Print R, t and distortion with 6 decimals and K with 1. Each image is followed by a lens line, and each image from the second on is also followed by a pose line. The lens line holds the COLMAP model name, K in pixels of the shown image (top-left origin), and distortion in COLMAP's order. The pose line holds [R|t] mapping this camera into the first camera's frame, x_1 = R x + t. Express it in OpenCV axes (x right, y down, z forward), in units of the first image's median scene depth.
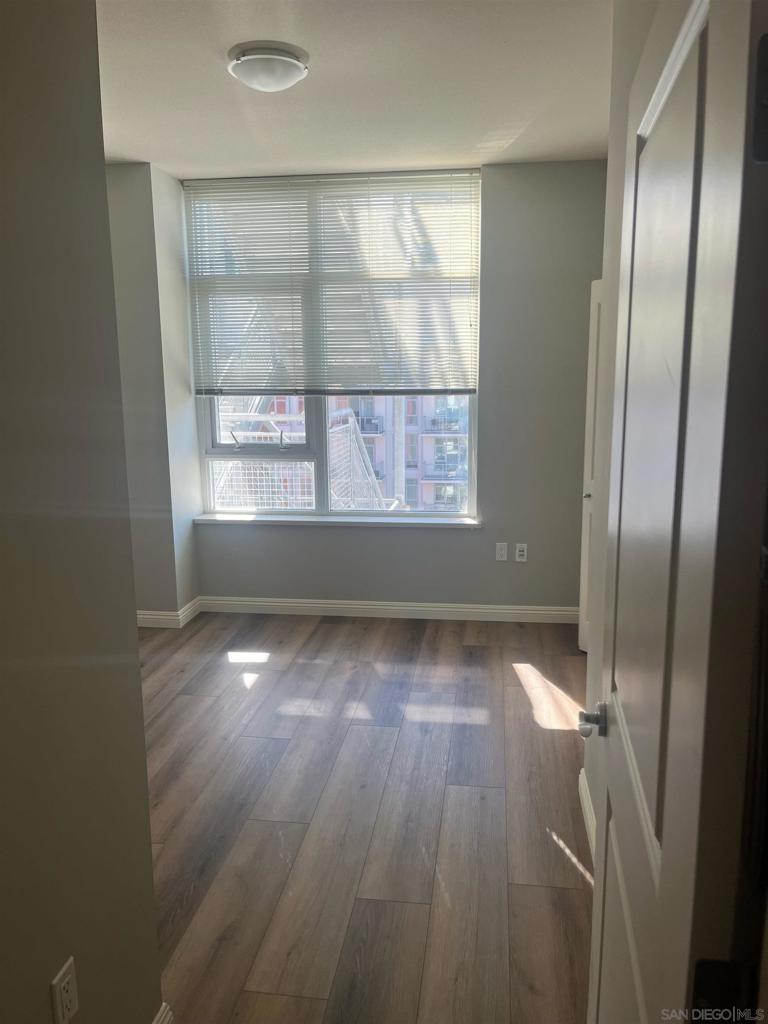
lens RADIAL K [[759.6, 0, 390.3], [0, 759.6, 507.7], [0, 0, 1]] dist [-0.002961, -0.003989]
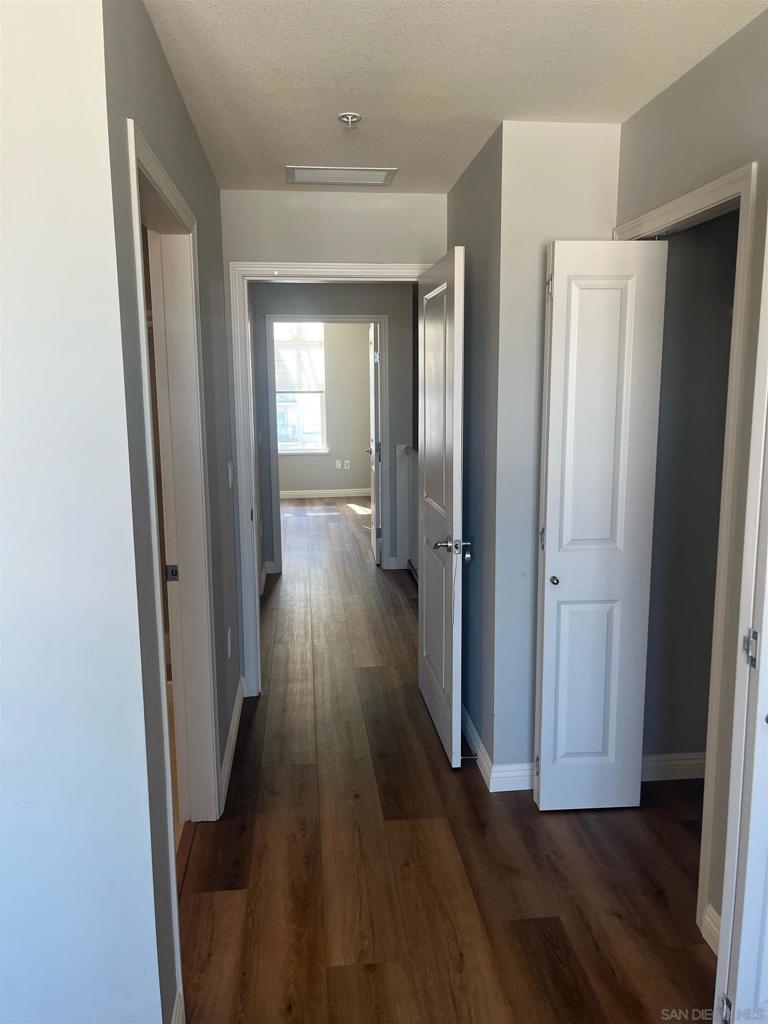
lens RADIAL K [[759.6, 0, 390.3], [0, 759.6, 507.7], [0, 0, 1]] dist [-0.002961, -0.003989]
pose [[0.970288, -0.045065, 0.237718, -0.239792], [0.042315, 0.998965, 0.016659, 0.154510], [-0.238223, -0.006105, 0.971191, -1.194266]]
